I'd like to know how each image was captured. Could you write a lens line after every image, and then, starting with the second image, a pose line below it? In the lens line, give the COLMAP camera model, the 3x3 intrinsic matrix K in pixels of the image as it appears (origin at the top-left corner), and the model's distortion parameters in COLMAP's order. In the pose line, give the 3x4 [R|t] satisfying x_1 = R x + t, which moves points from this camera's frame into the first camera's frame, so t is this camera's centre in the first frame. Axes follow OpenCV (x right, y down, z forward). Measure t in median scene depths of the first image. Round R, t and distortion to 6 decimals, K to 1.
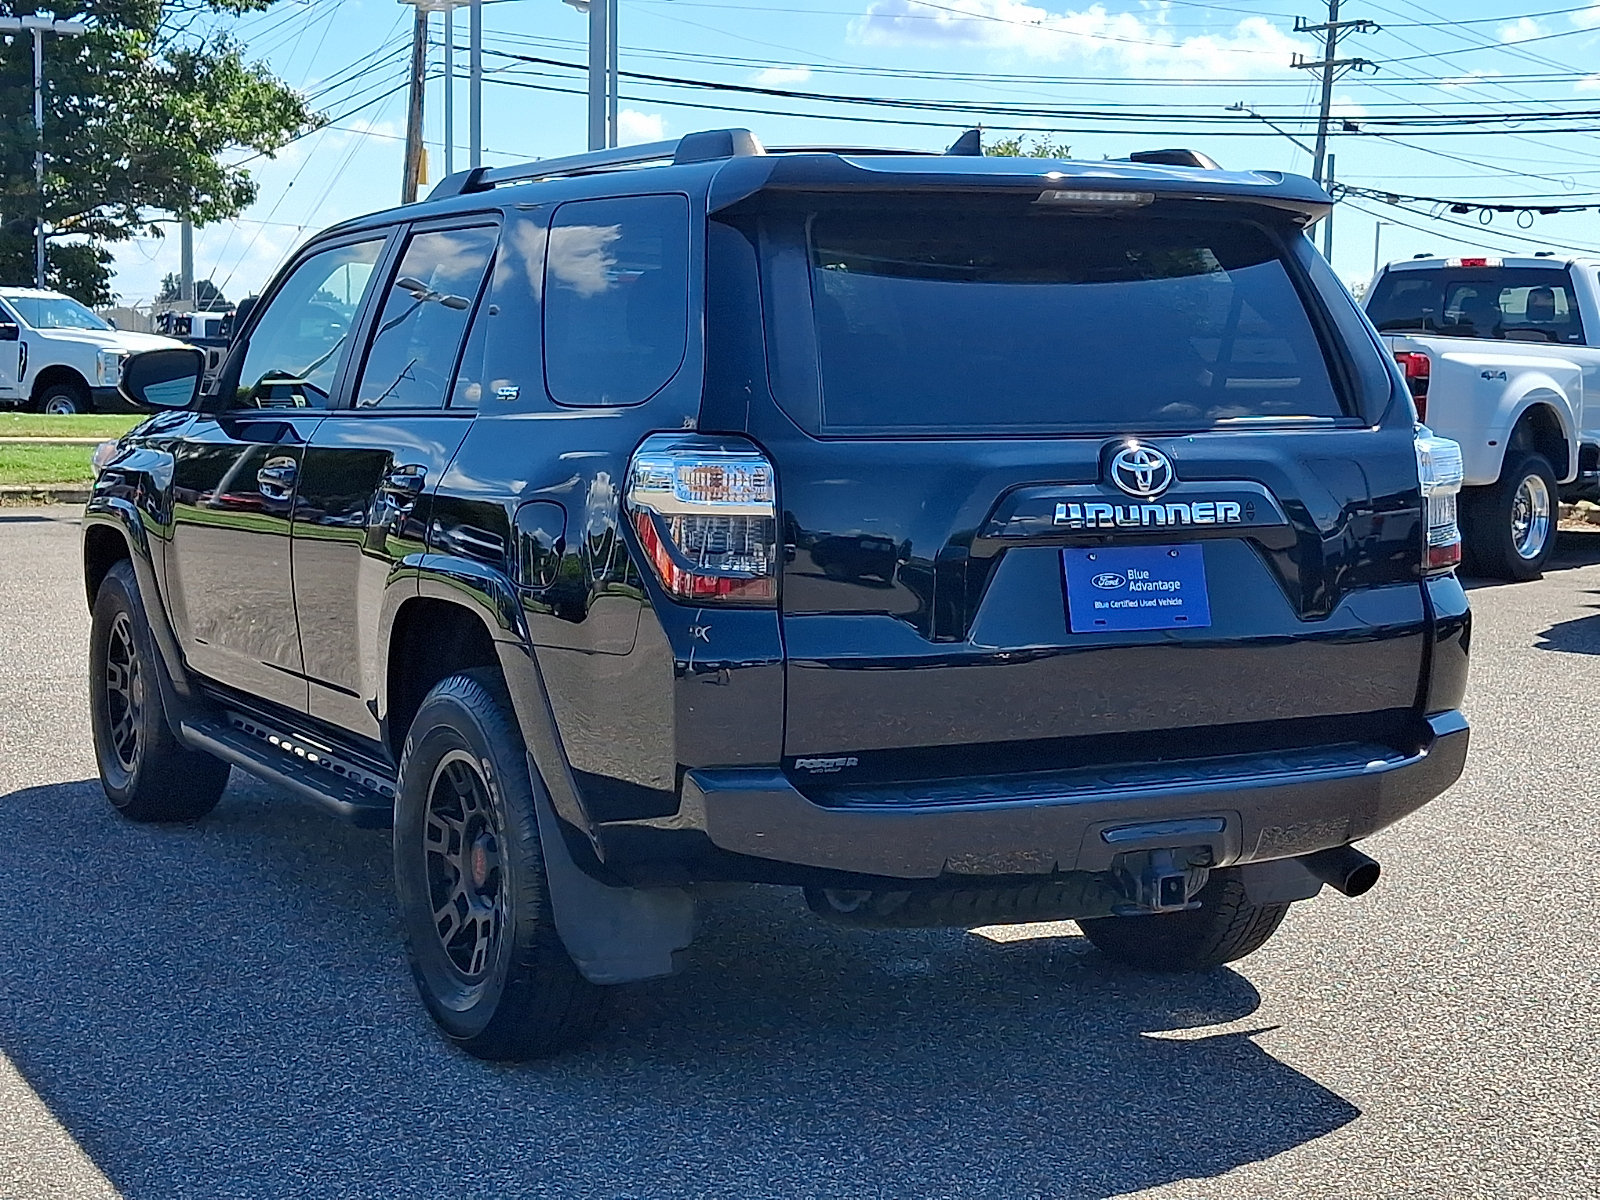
lens RADIAL K [[2532.6, 0, 791.5], [0, 2532.6, 593.2], [0, 0, 1]] dist [0.120444, 0.000000]
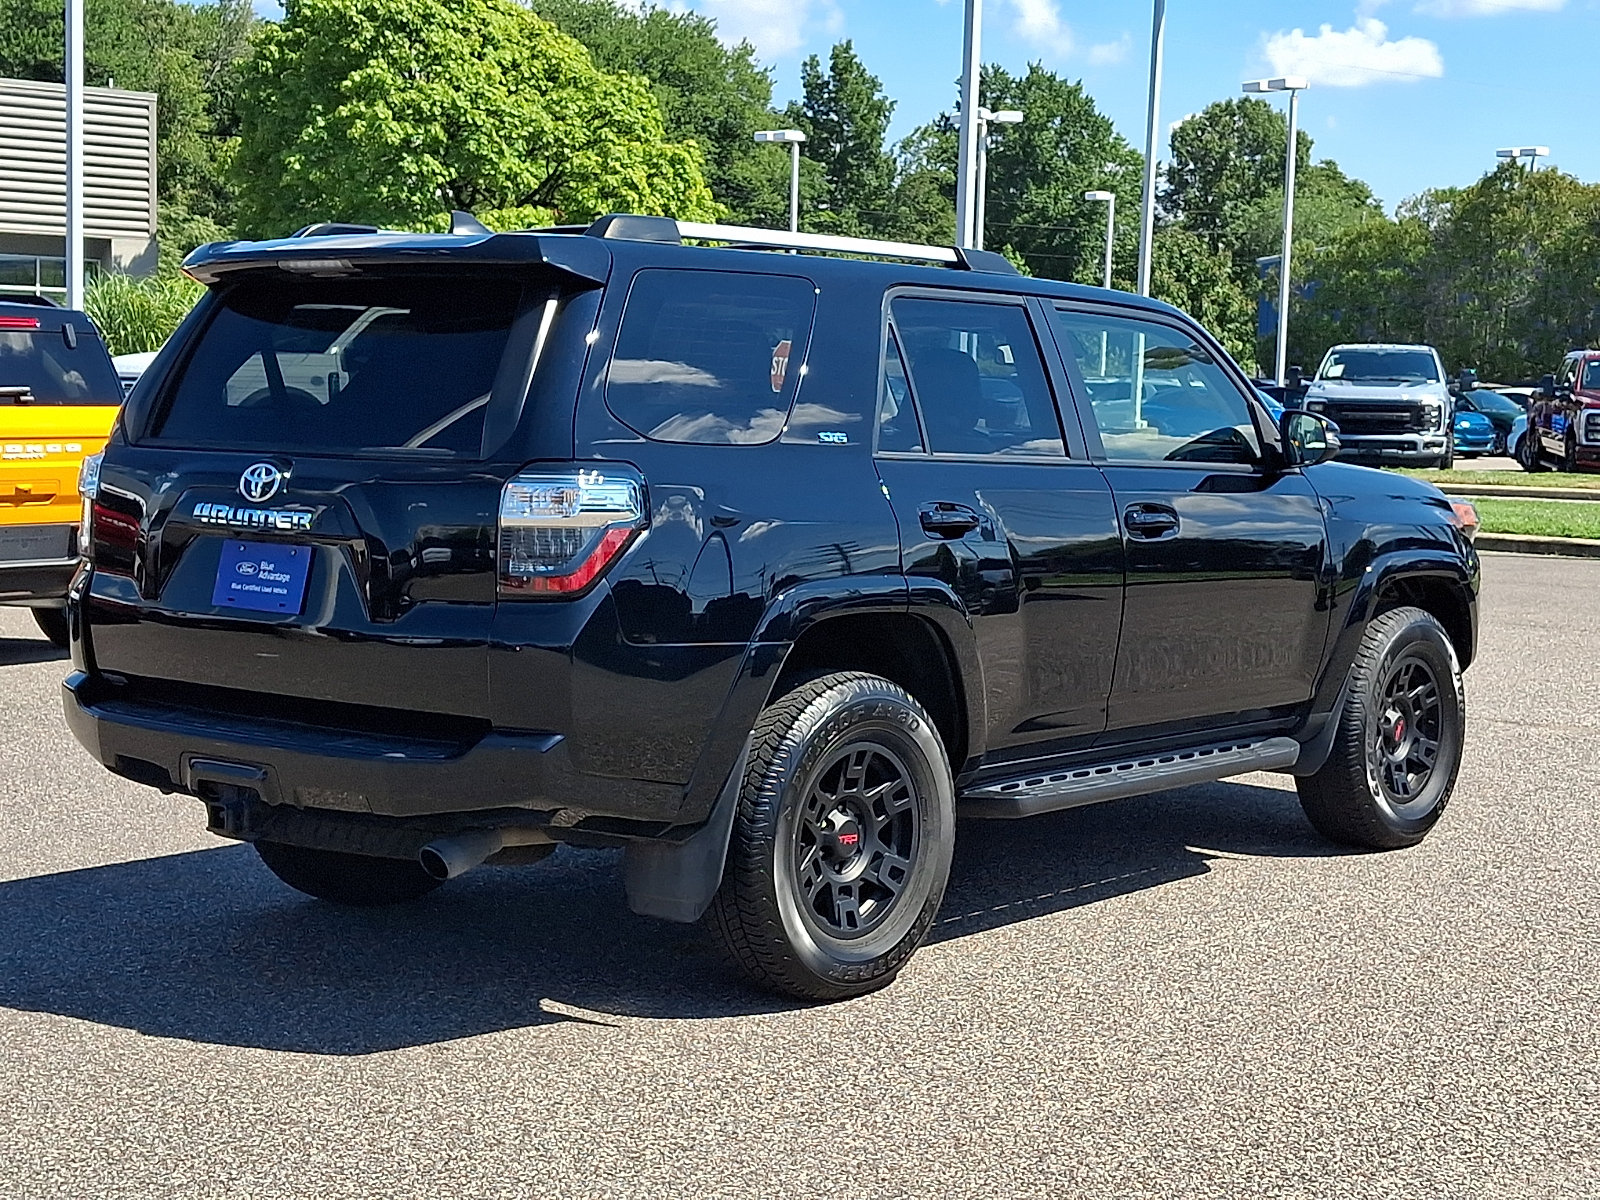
lens RADIAL K [[2532.6, 0, 881.6], [0, 2532.6, 615.6], [0, 0, 1]] dist [0.120444, 0.000000]
pose [[0.414577, 0.082675, -0.906251, 1.228498], [-0.107891, 0.993306, 0.041261, -0.059272], [0.903596, 0.080670, 0.420722, 0.658757]]
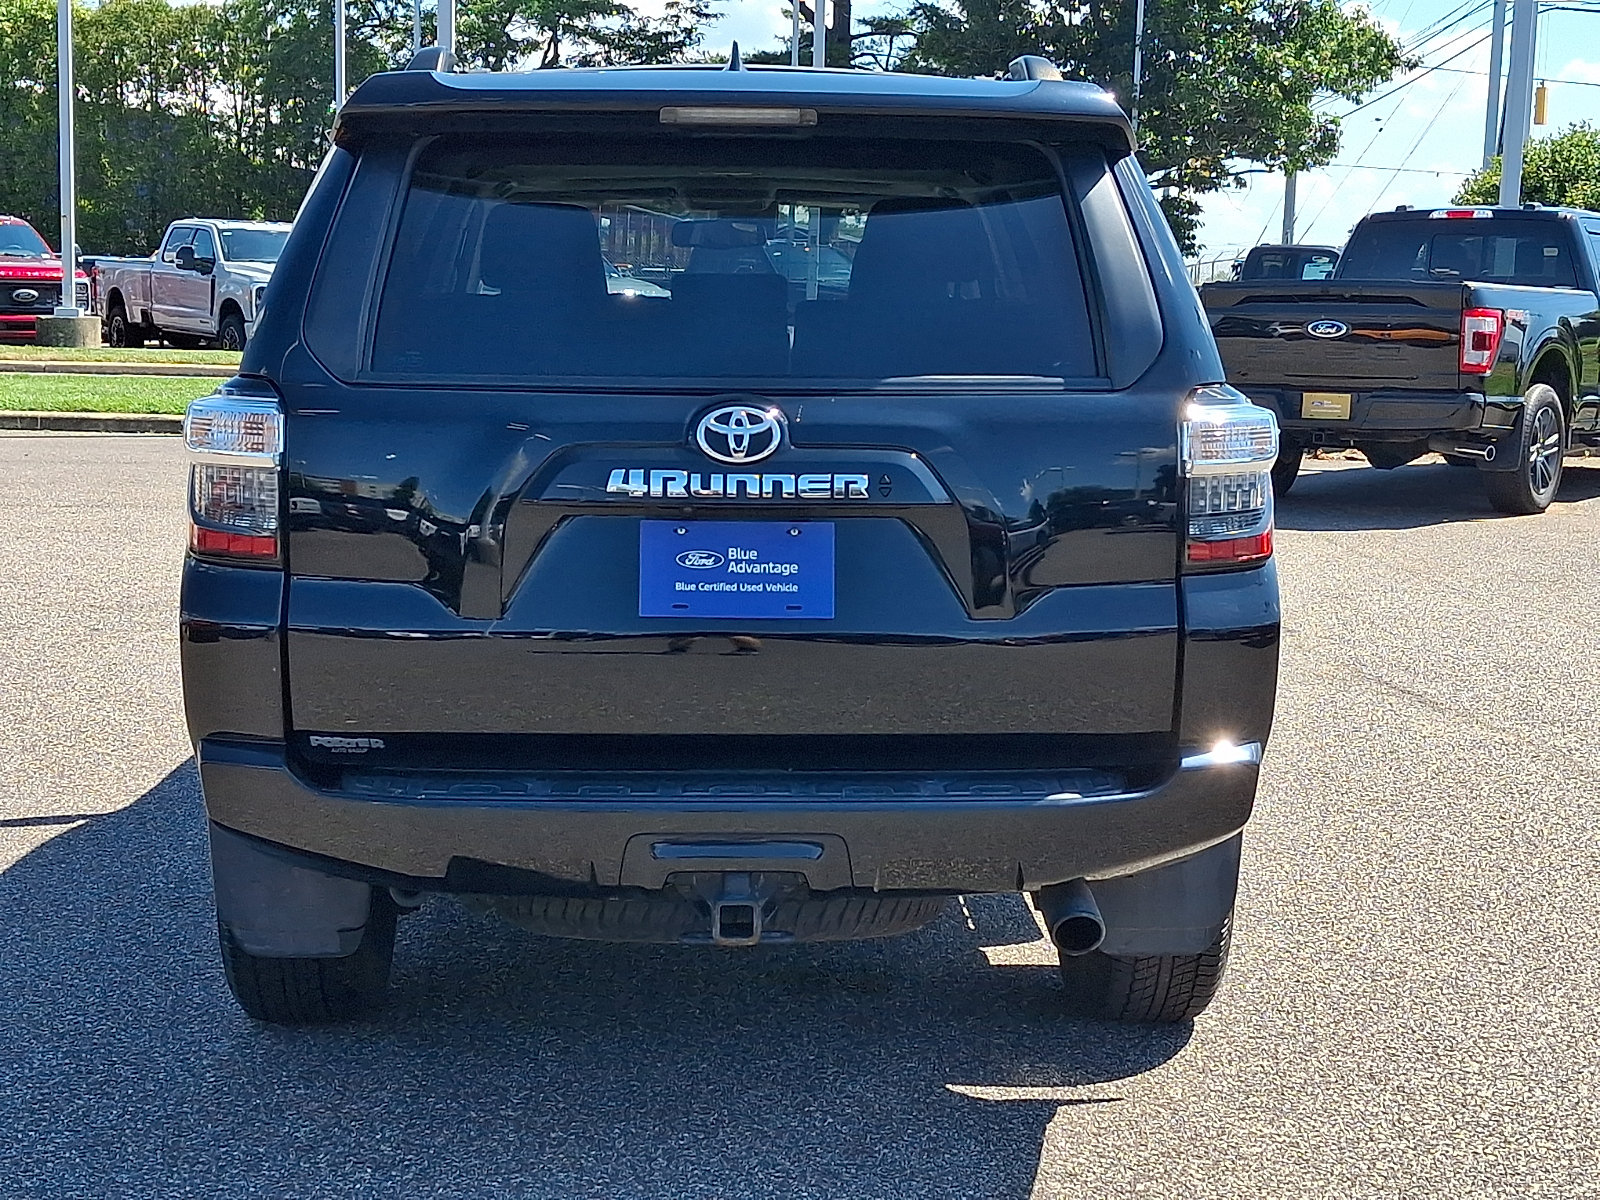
lens RADIAL K [[2532.6, 0, 798.6], [0, 2532.6, 597.0], [0, 0, 1]] dist [0.120444, 0.000000]
pose [[0.903947, 0.055902, -0.423975, 0.458354], [-0.047048, 0.998401, 0.031332, -0.018188], [0.425049, -0.008375, 0.905132, 0.199659]]
